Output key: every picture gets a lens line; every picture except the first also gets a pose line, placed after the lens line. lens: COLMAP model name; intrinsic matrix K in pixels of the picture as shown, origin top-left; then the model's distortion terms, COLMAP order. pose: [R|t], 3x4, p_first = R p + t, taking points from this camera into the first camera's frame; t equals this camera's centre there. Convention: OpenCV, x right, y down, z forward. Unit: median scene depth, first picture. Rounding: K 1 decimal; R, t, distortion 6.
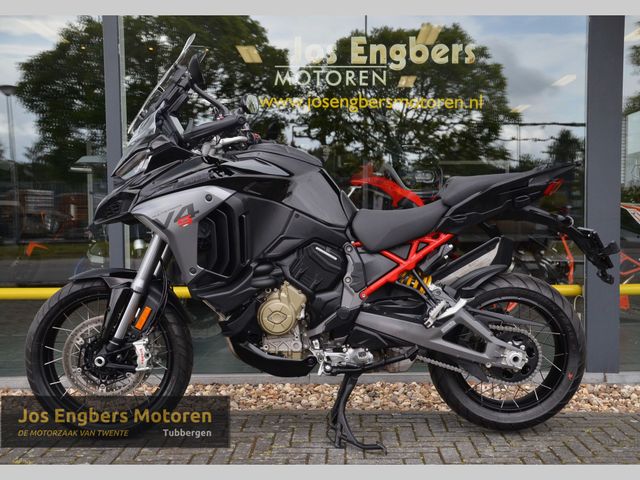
lens RADIAL K [[866.5, 0, 338.7], [0, 866.5, 259.3], [0, 0, 1]] dist [0.080365, 0.000000]
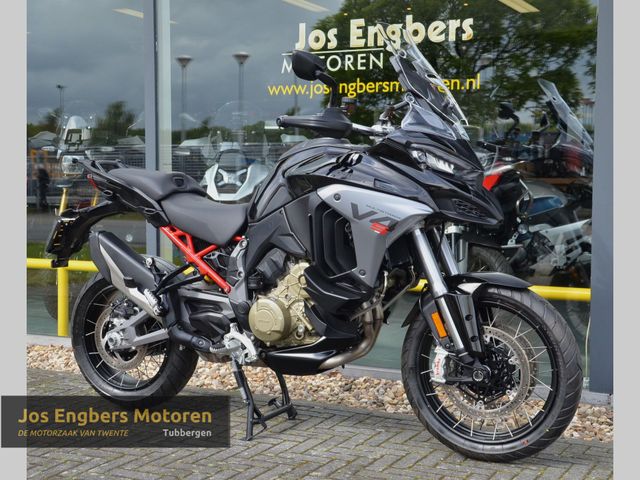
lens RADIAL K [[993.9, 0, 323.4], [0, 993.9, 244.2], [0, 0, 1]] dist [0.175707, 0.000000]
pose [[0.883043, 0.041103, -0.467488, 0.686923], [-0.035581, 0.999154, 0.020640, -0.036122], [0.467941, -0.001593, 0.883758, -0.003227]]
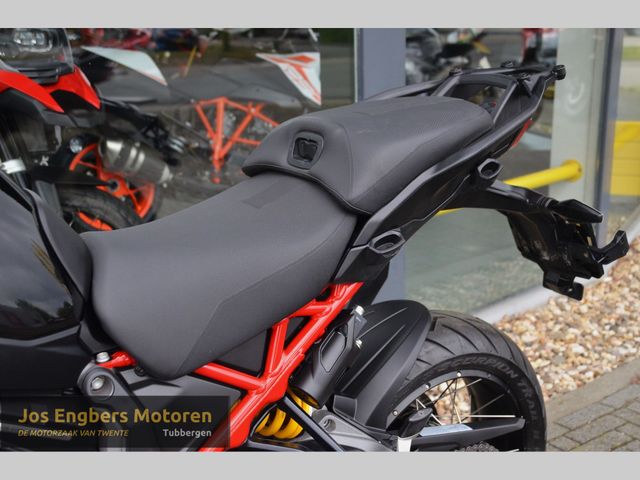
lens RADIAL K [[807.4, 0, 326.5], [0, 807.4, 234.5], [0, 0, 1]] dist [0.104524, 0.000000]
pose [[0.823974, -0.162785, 0.542741, -0.072333], [0.045323, 0.973710, 0.223238, -0.128109], [-0.564812, -0.159344, 0.809689, 0.718790]]
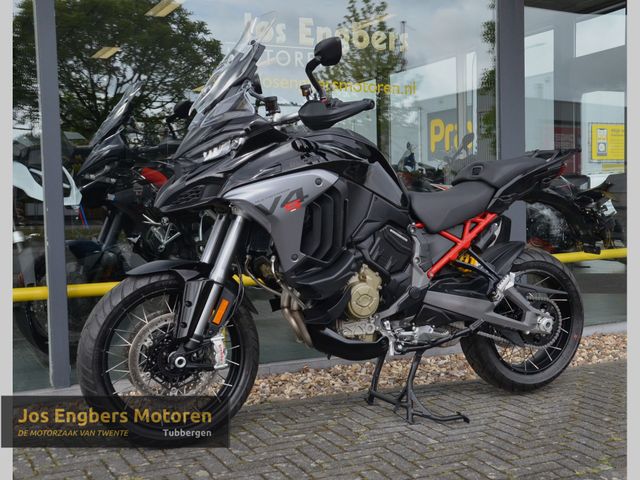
lens RADIAL K [[923.8, 0, 348.1], [0, 923.8, 248.2], [0, 0, 1]] dist [0.049353, 0.000000]
pose [[0.893662, -0.039285, 0.447017, -0.546900], [0.038457, 0.999200, 0.010929, -0.005720], [-0.447089, 0.007424, 0.894458, 0.054135]]
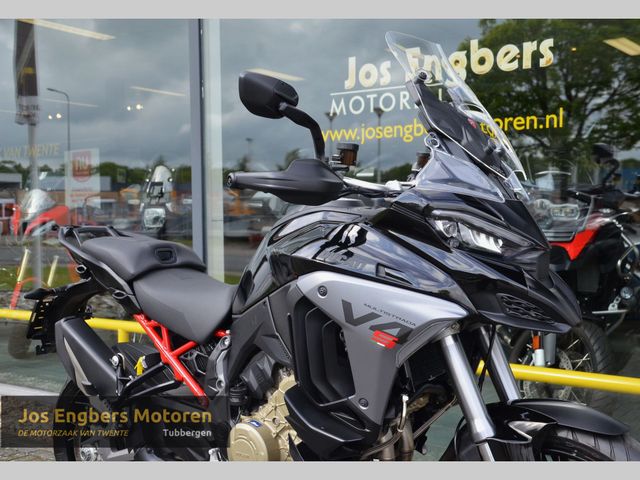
lens RADIAL K [[807.4, 0, 348.9], [0, 807.4, 253.1], [0, 0, 1]] dist [0.104524, 0.000000]
pose [[0.806175, 0.030595, -0.590886, 0.560779], [-0.028307, 0.999513, 0.013132, -0.098376], [0.591000, 0.006139, 0.806648, 0.474191]]
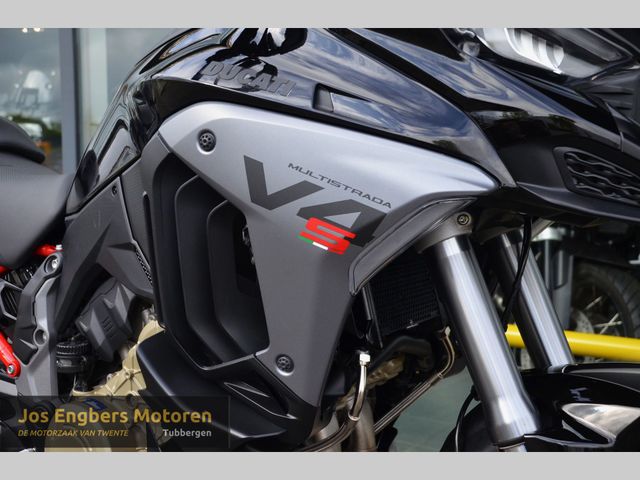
lens RADIAL K [[883.5, 0, 326.5], [0, 883.5, 251.0], [0, 0, 1]] dist [0.179320, 0.000000]
pose [[0.826669, 0.062985, -0.559152, 0.425101], [-0.050311, 0.998009, 0.038038, -0.039482], [0.560435, -0.003314, 0.828192, 0.683291]]
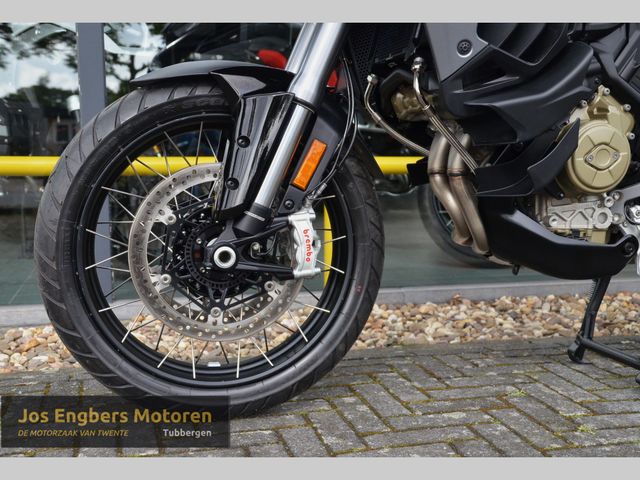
lens RADIAL K [[807.4, 0, 320.9], [0, 807.4, 249.9], [0, 0, 1]] dist [0.104524, 0.000000]
pose [[0.963807, -0.022918, 0.265612, -0.339036], [0.007003, 0.998131, 0.060711, 0.088053], [-0.266507, -0.056653, 0.962166, 0.578602]]
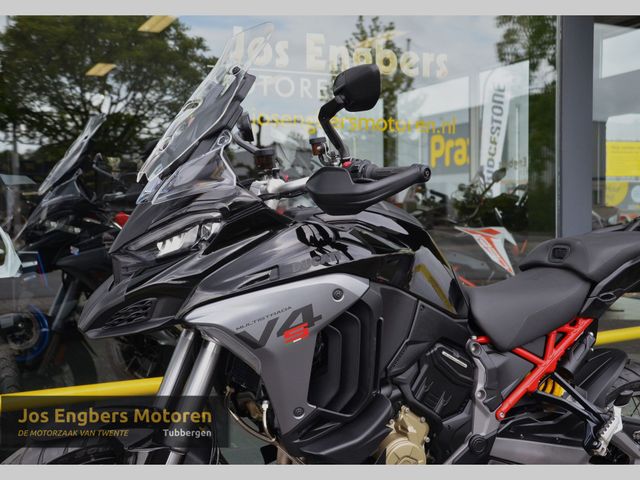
lens RADIAL K [[866.5, 0, 337.5], [0, 866.5, 248.6], [0, 0, 1]] dist [0.080365, 0.000000]
pose [[0.898683, -0.030568, 0.437533, -0.387473], [0.030250, 0.999513, 0.007698, -0.100144], [-0.437555, 0.006318, 0.899169, 0.421618]]
